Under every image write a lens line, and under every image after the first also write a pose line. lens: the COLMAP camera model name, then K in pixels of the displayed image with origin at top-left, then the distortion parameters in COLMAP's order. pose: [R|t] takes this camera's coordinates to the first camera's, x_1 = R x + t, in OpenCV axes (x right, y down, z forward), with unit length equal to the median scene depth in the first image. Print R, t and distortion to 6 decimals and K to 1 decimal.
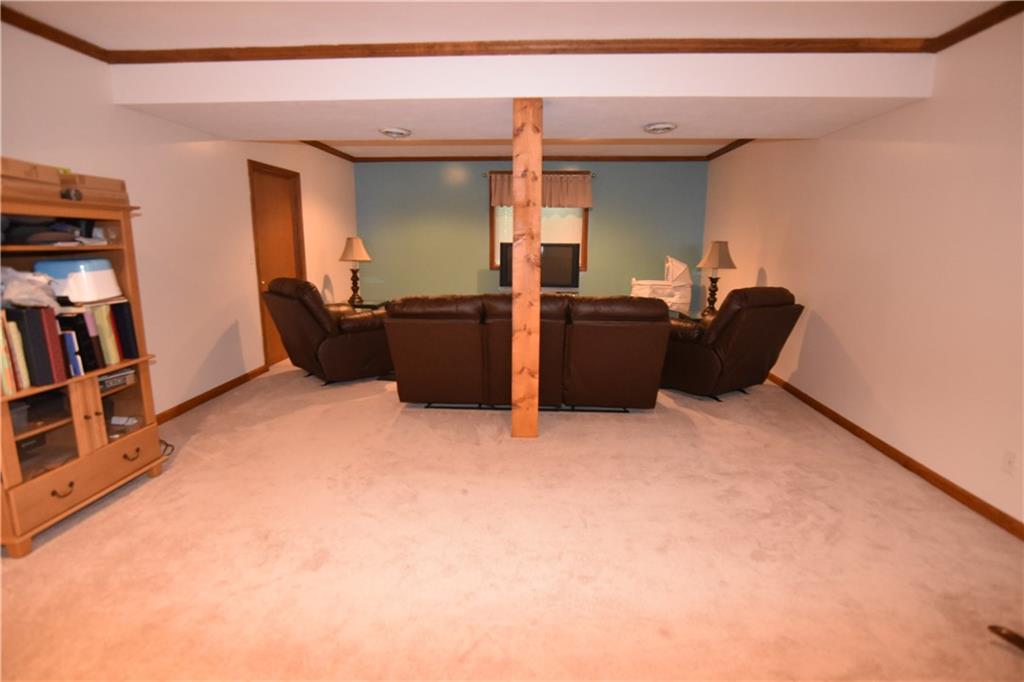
lens RADIAL K [[506.3, 0, 505.7], [0, 506.3, 343.5], [0, 0, 1]] dist [-0.032436, 0.003848]
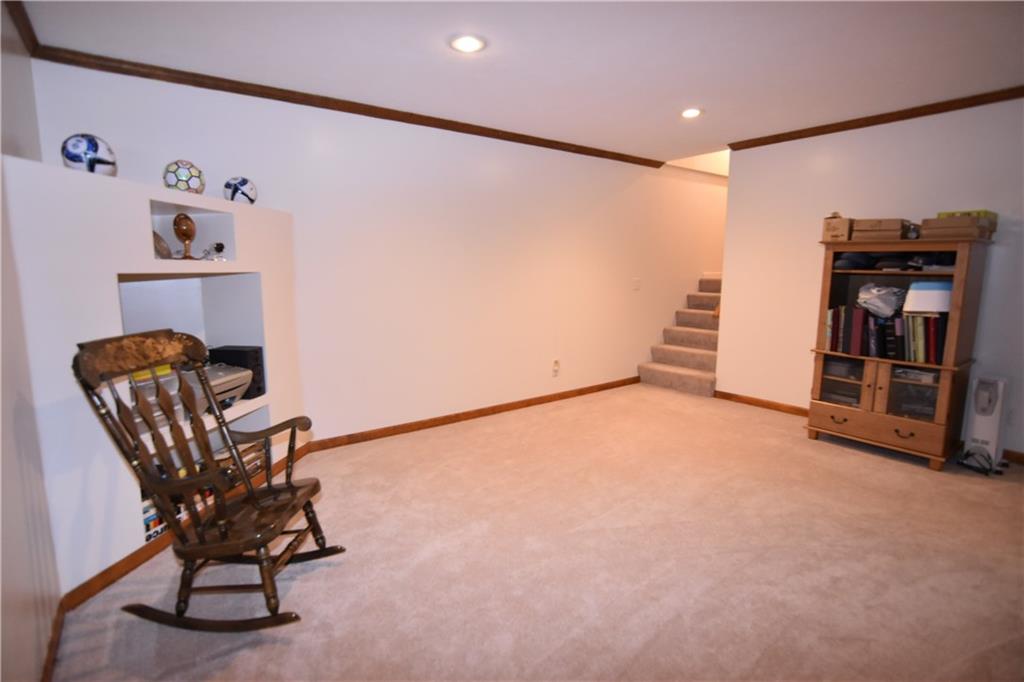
lens RADIAL K [[506.3, 0, 510.6], [0, 506.3, 341.8], [0, 0, 1]] dist [-0.032436, 0.003848]
pose [[-0.762442, 0.081597, -0.641891, 0.440800], [-0.137040, 0.949150, 0.283433, -0.120670], [0.632378, 0.304066, -0.712490, 0.648059]]
